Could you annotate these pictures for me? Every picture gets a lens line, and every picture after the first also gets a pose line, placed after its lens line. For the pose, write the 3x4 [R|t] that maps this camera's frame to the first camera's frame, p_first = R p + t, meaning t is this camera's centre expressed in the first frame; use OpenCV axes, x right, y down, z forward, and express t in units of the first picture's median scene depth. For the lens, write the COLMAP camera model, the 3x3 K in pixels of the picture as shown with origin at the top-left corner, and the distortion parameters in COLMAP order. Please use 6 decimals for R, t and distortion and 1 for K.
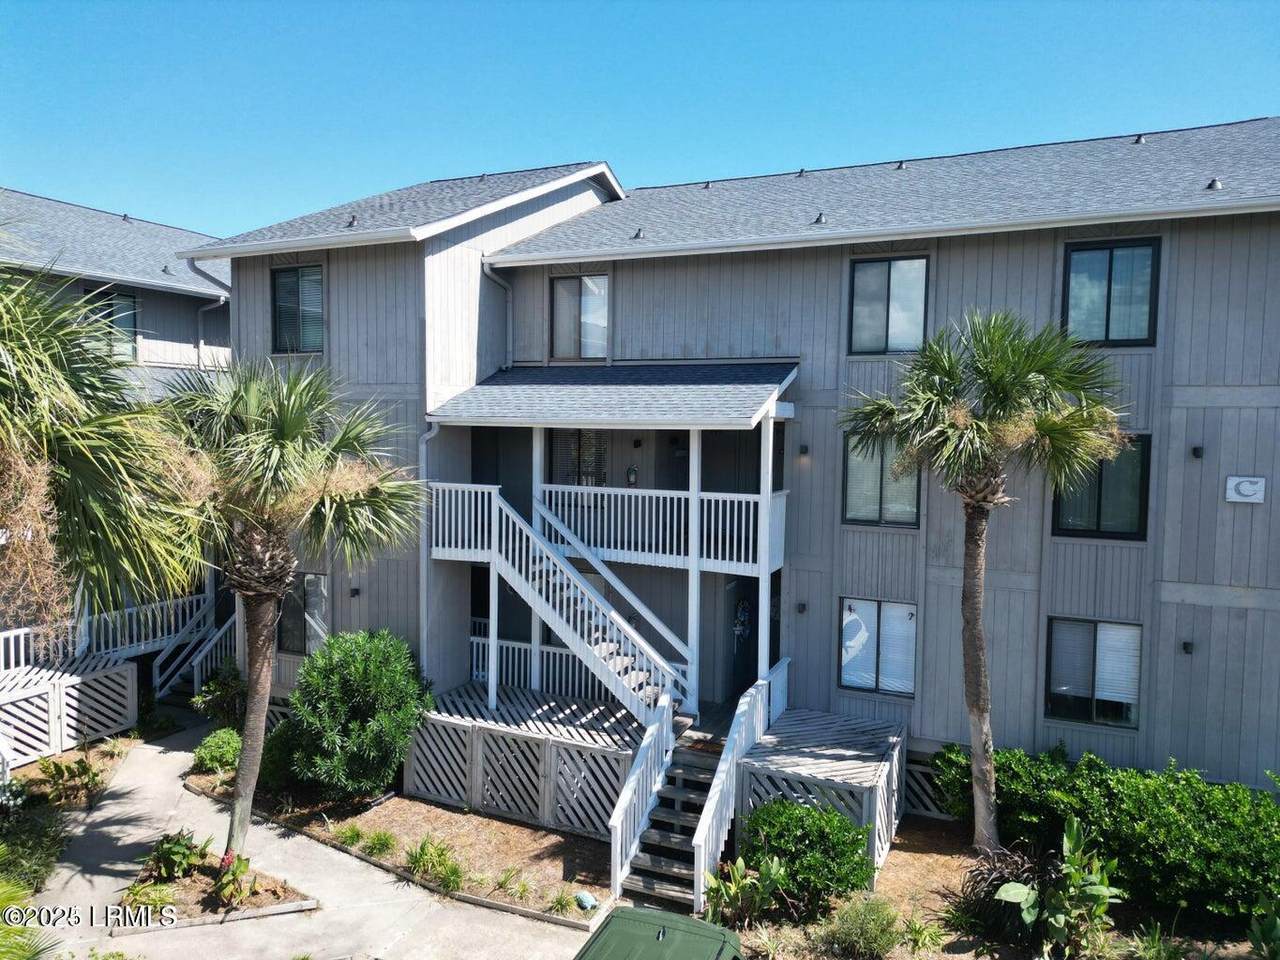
lens RADIAL K [[895.2, 0, 640.0], [0, 895.2, 468.7], [0, 0, 1]] dist [0.037988, -0.043427]
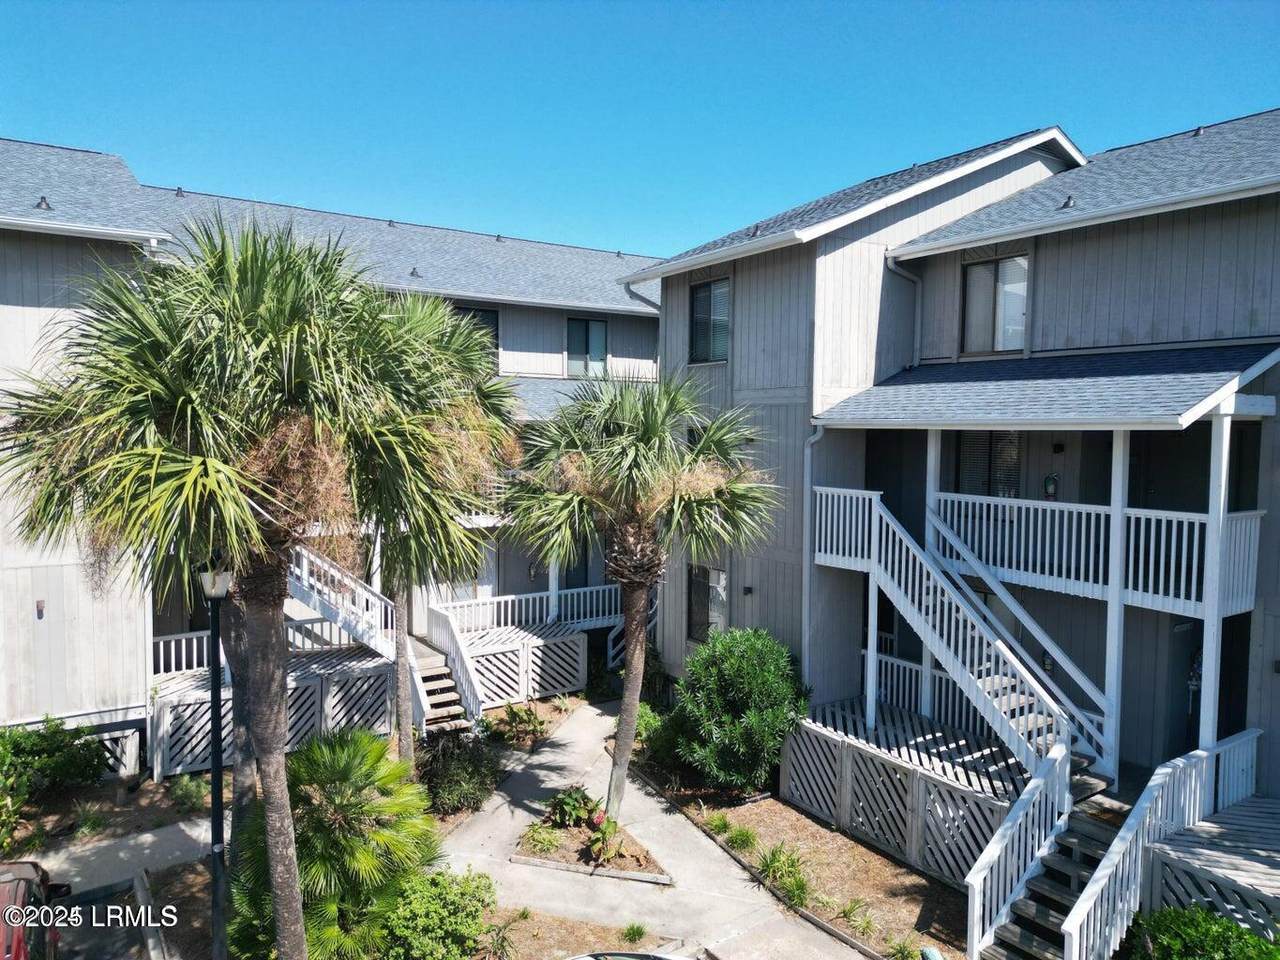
lens RADIAL K [[895.2, 0, 642.8], [0, 895.2, 471.1], [0, 0, 1]] dist [0.037988, -0.043427]
pose [[0.843938, 0.019565, -0.536084, 0.138931], [-0.022737, 0.999741, 0.000693, 0.002276], [0.535959, 0.011604, 0.844164, 0.070971]]
